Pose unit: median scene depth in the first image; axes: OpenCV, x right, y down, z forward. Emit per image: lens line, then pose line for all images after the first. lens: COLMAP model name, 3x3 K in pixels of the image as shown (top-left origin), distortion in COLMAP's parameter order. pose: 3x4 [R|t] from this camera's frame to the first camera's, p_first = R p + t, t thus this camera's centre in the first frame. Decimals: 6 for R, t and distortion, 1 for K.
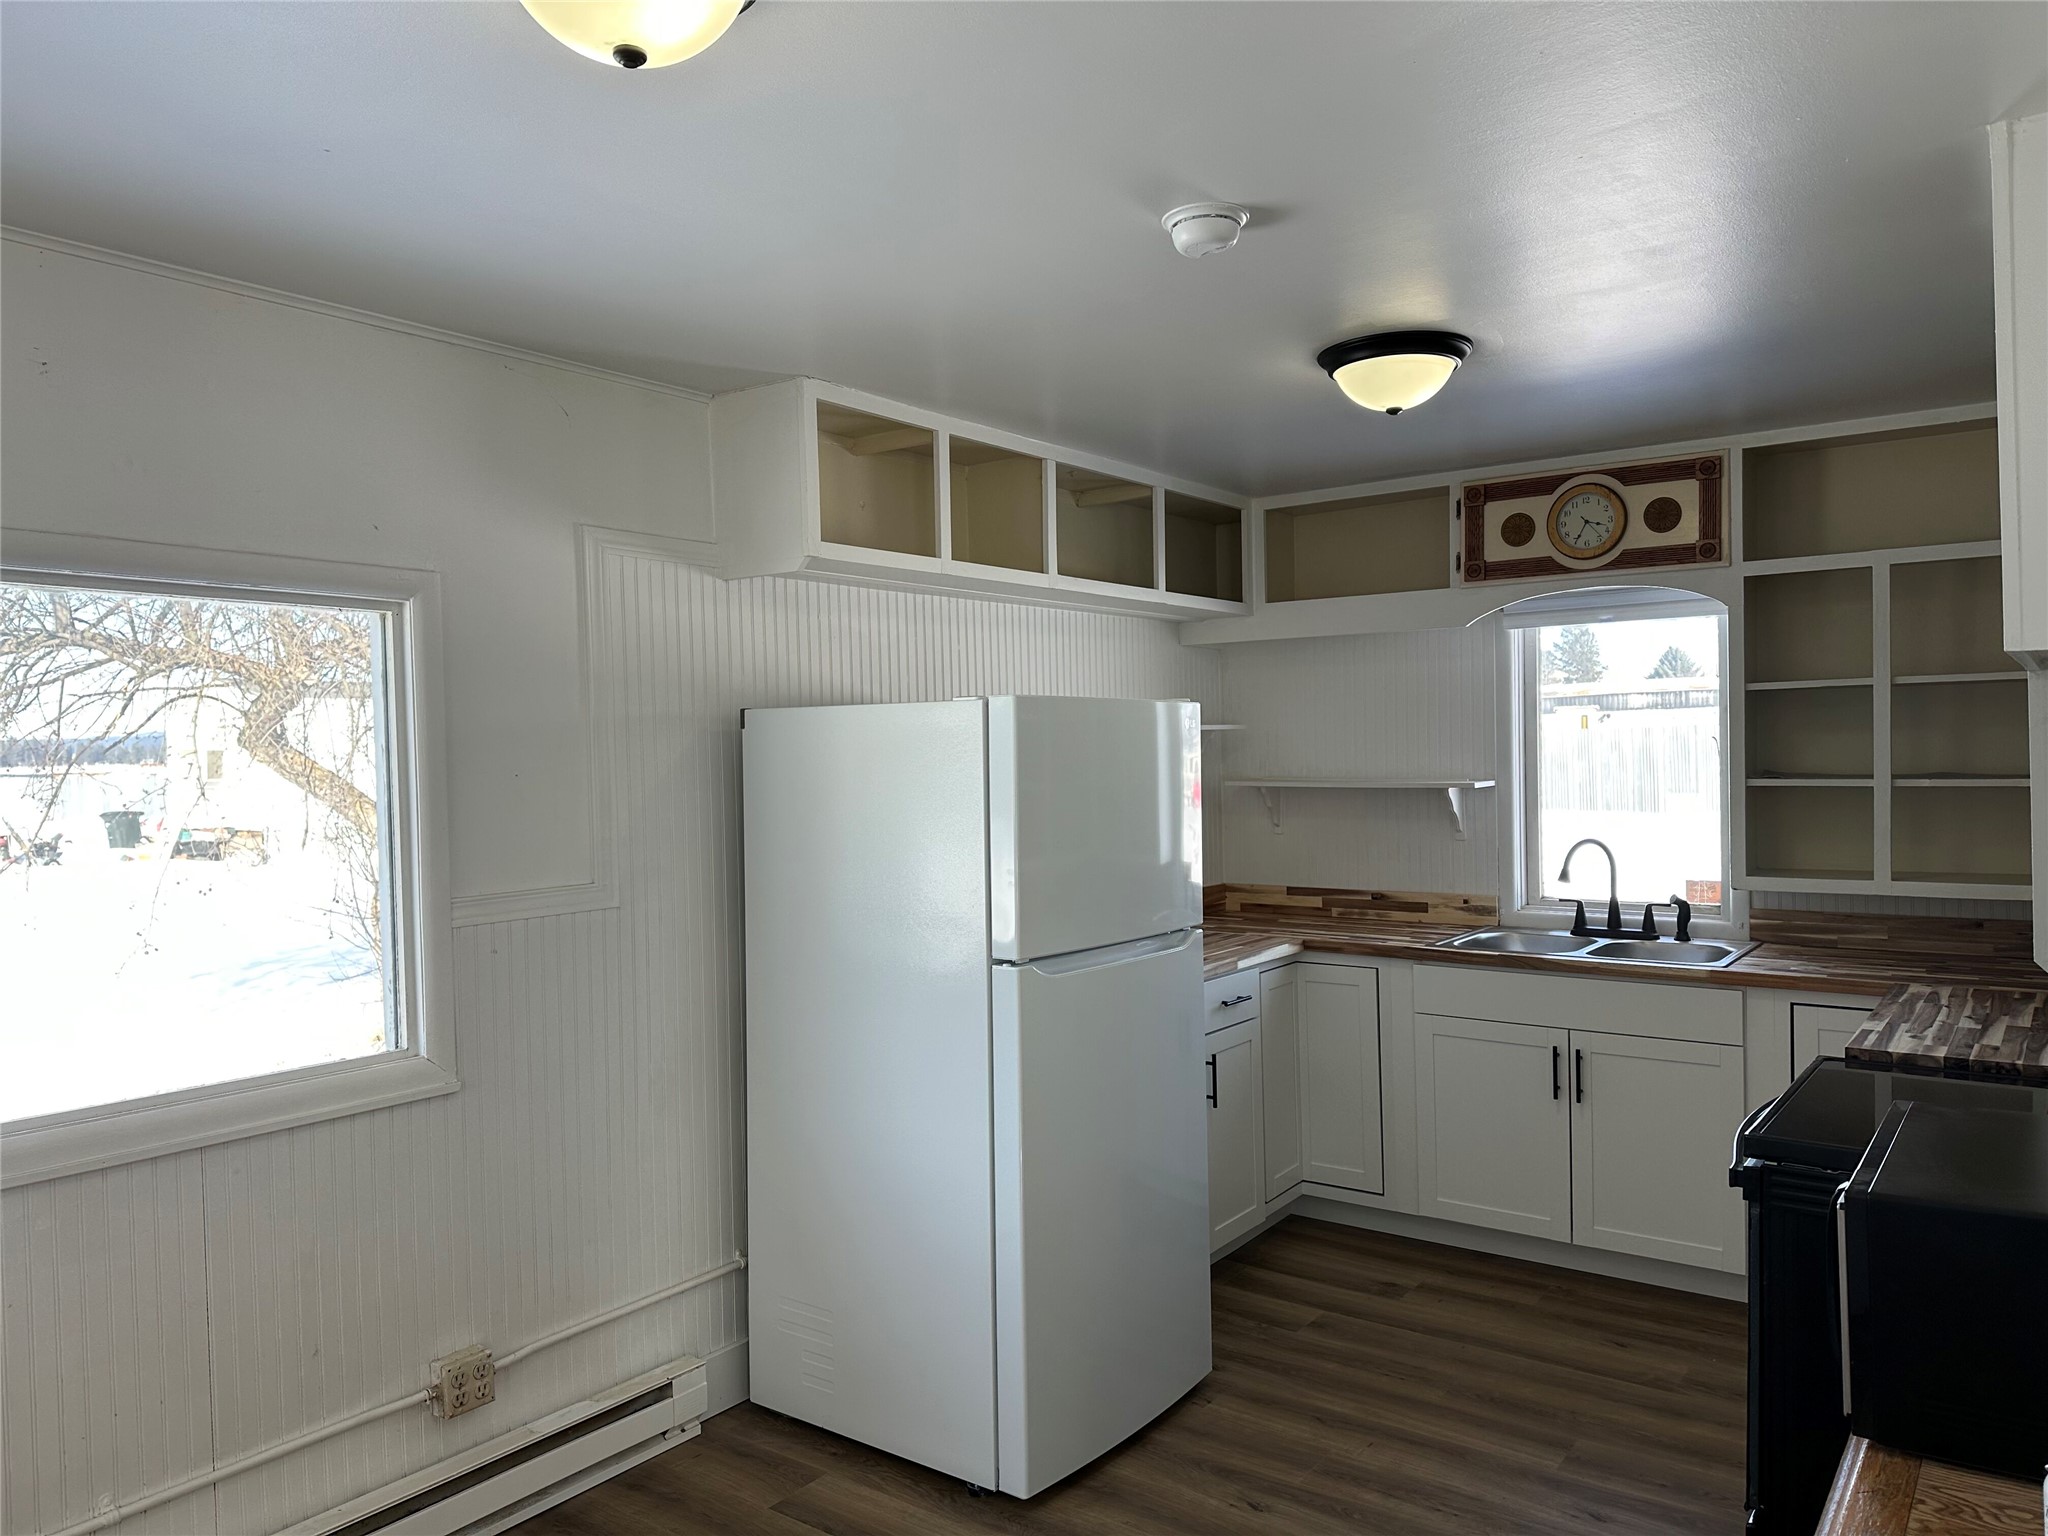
lens RADIAL K [[1394.3, 0, 1020.8], [0, 1394.3, 774.3], [0, 0, 1]] dist [0.100583, -0.179133]
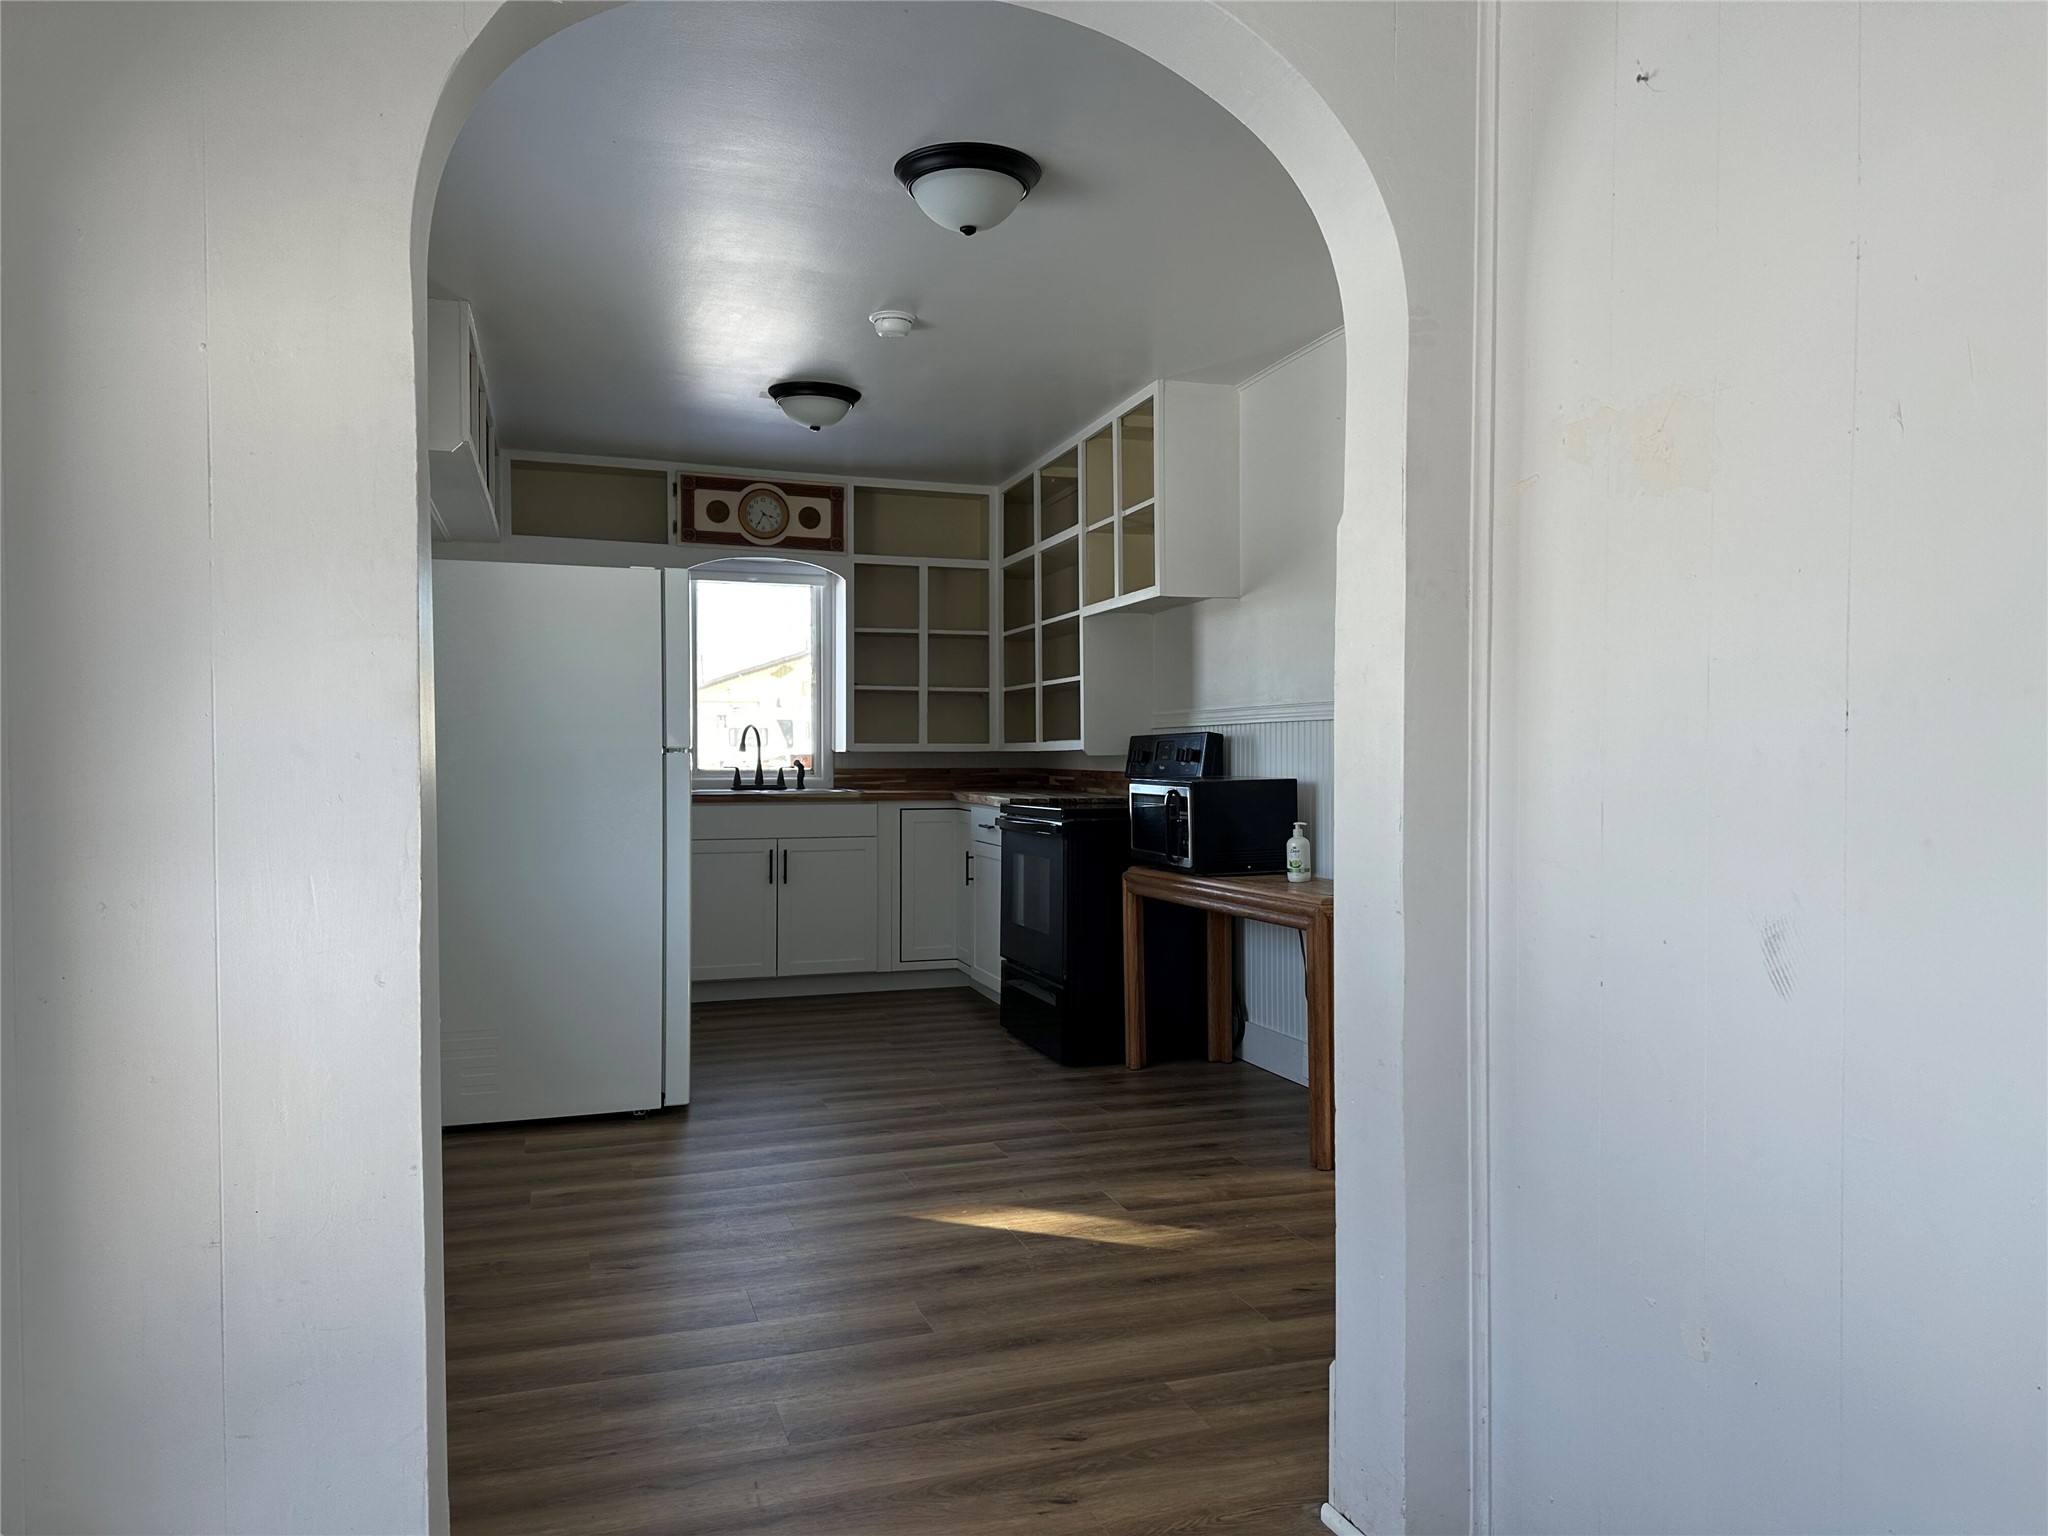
lens RADIAL K [[1394.3, 0, 1020.8], [0, 1394.3, 774.3], [0, 0, 1]] dist [0.100583, -0.179133]
pose [[0.574527, 0.007755, 0.818449, -0.691246], [-0.001453, 0.999963, -0.008454, 0.117412], [-0.818484, 0.003668, 0.574517, -0.102168]]
